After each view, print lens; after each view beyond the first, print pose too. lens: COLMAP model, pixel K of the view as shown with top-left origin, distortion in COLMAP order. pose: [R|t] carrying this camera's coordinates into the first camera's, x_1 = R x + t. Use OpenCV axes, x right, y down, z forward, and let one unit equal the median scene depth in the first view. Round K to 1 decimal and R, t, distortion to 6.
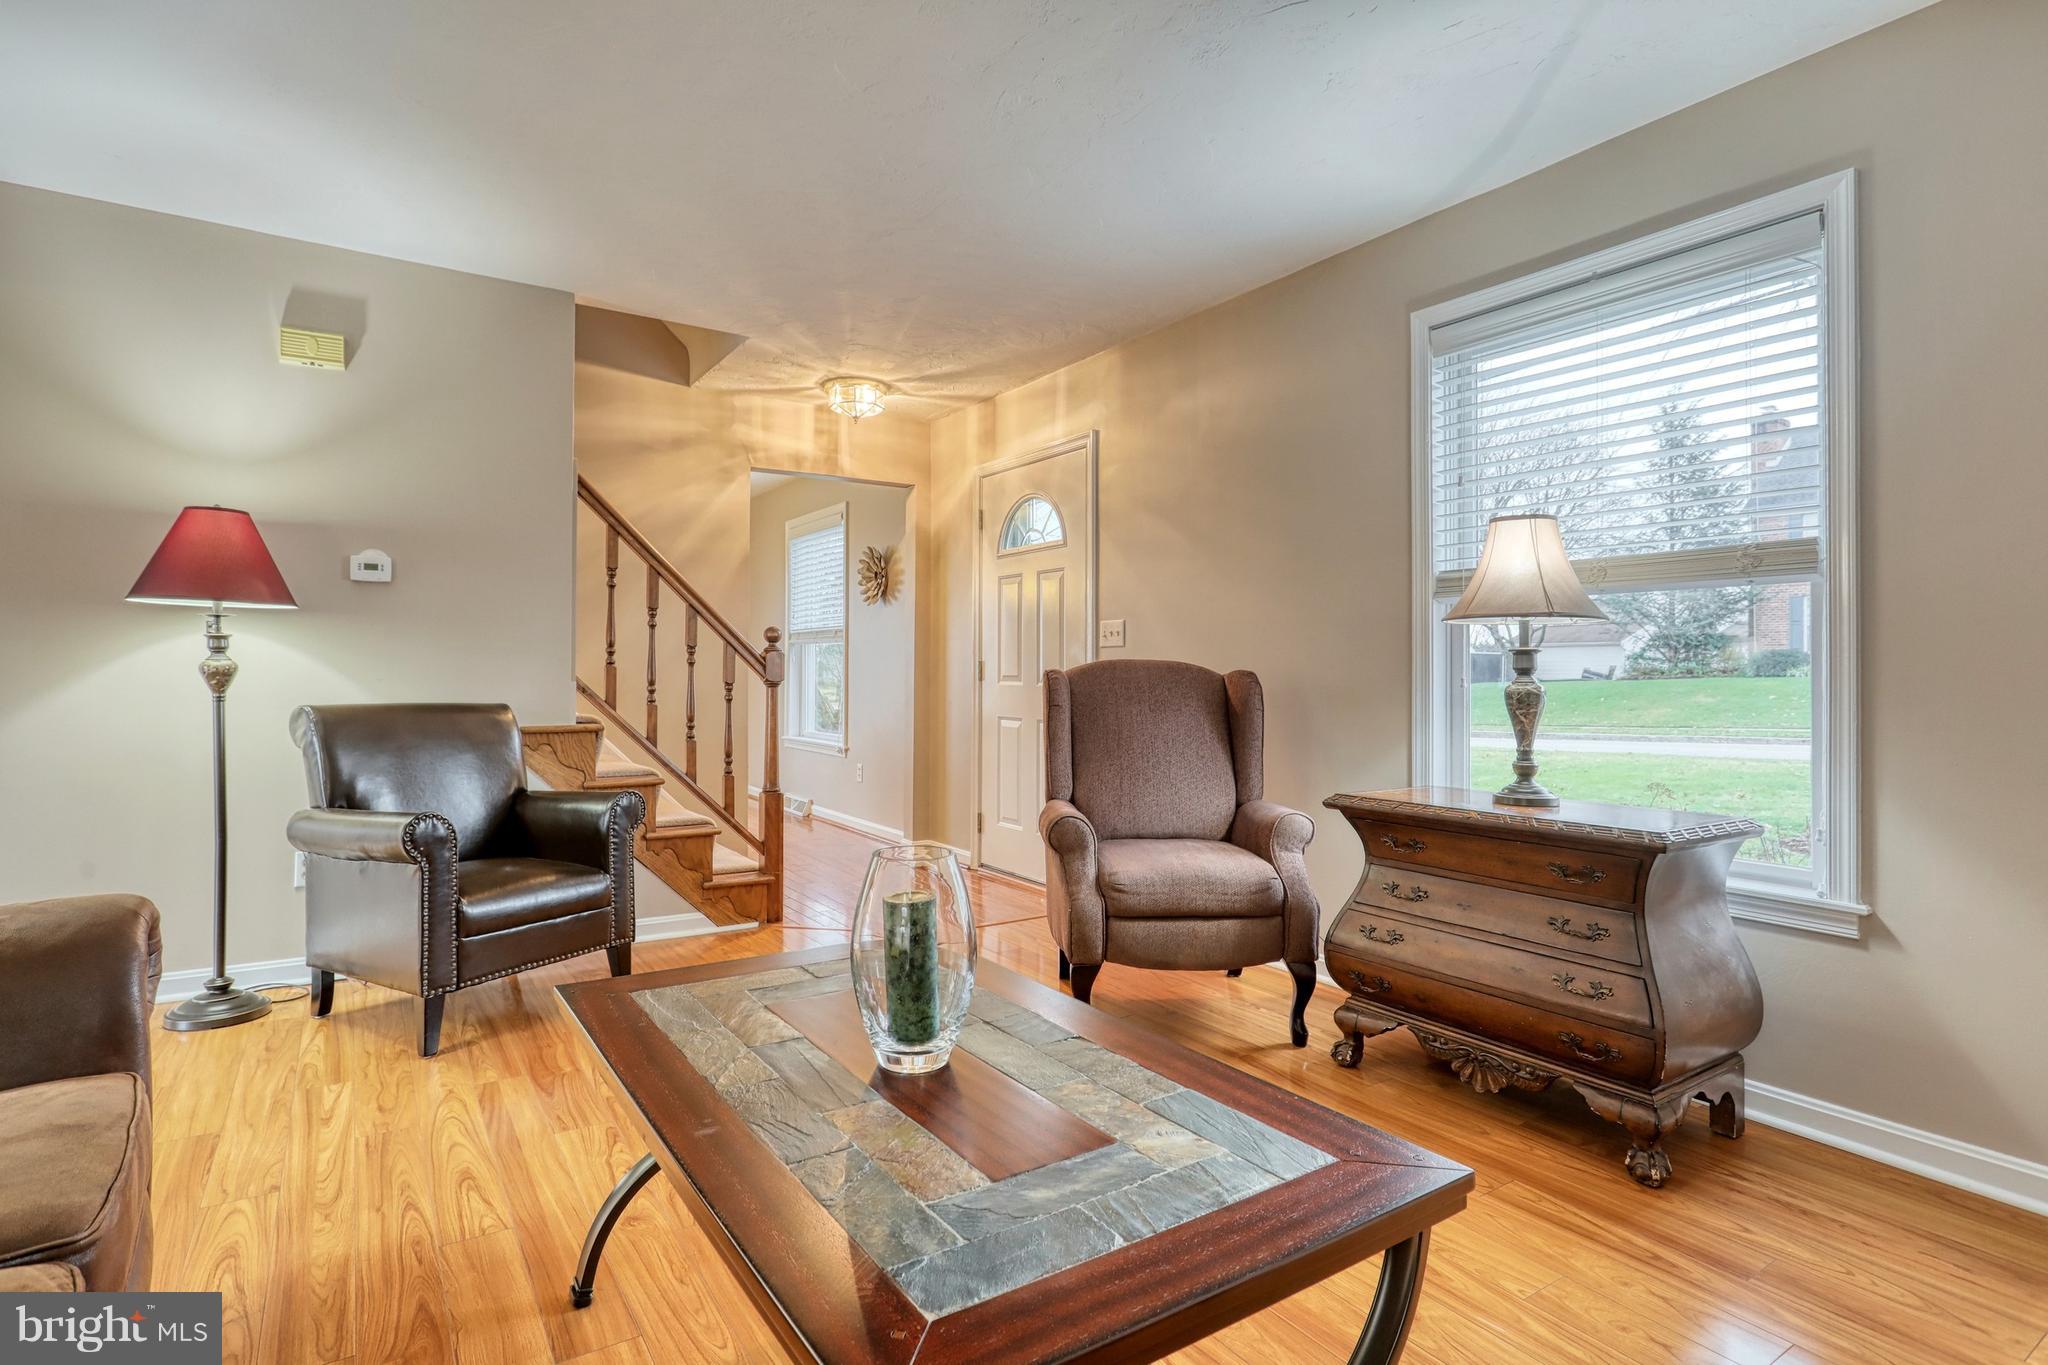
lens RADIAL K [[1040.5, 0, 1012.9], [0, 1040.5, 673.4], [0, 0, 1]] dist [-0.003617, -0.000143]
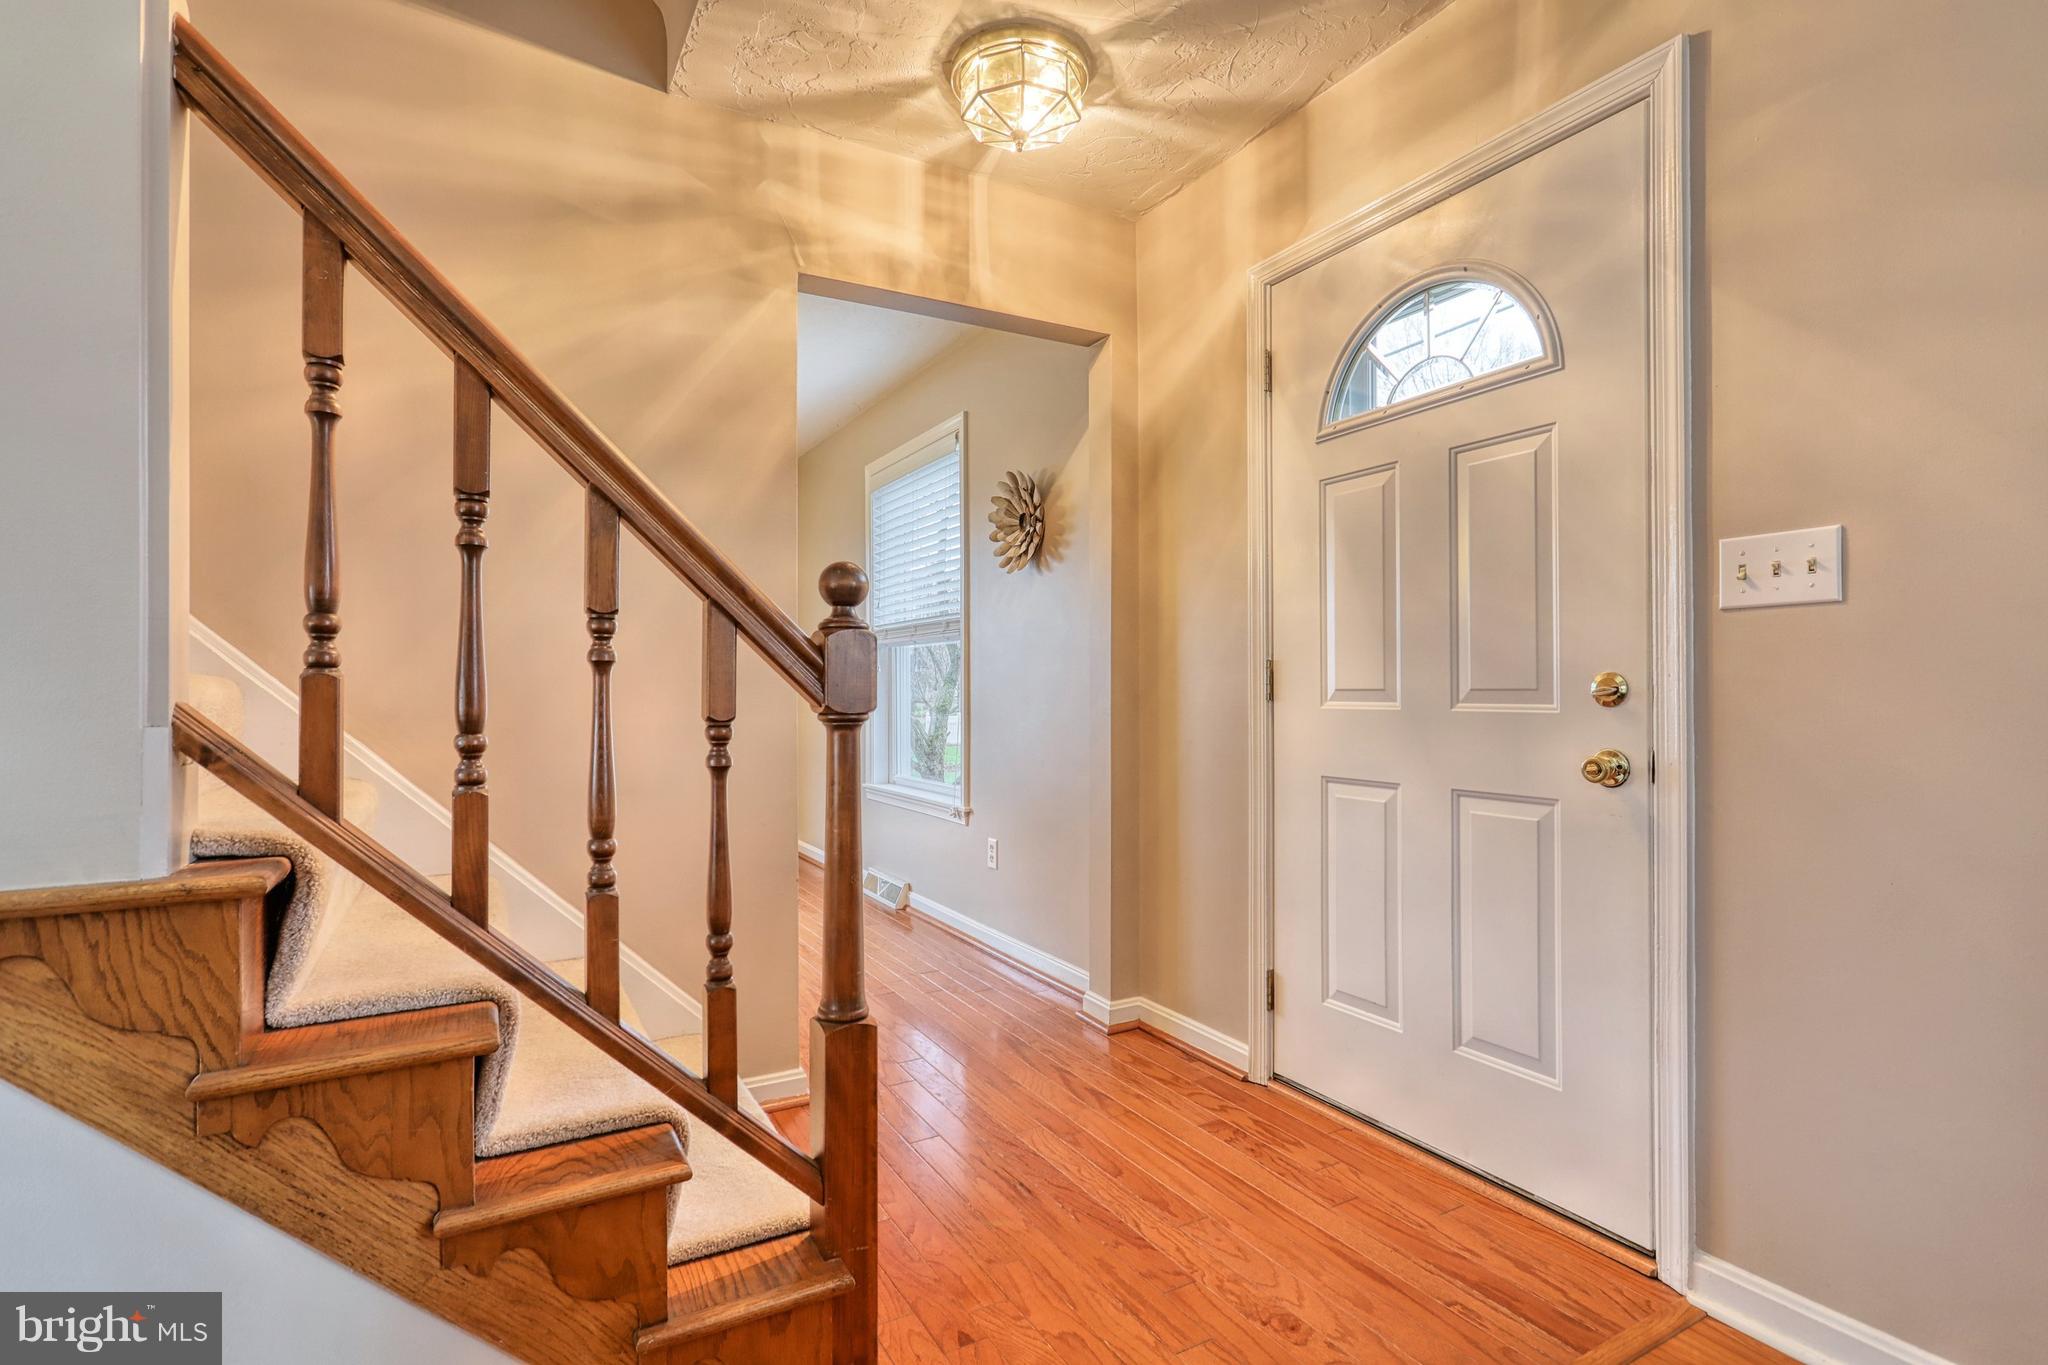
lens RADIAL K [[983.5, 0, 1060.0], [0, 983.5, 673.6], [0, 0, 1]] dist [0.002612, 0.000553]
pose [[0.999784, -0.012558, -0.016564, -0.127046], [0.012311, 0.999813, -0.014891, 0.000050], [0.016748, 0.014683, 0.999752, 0.557744]]
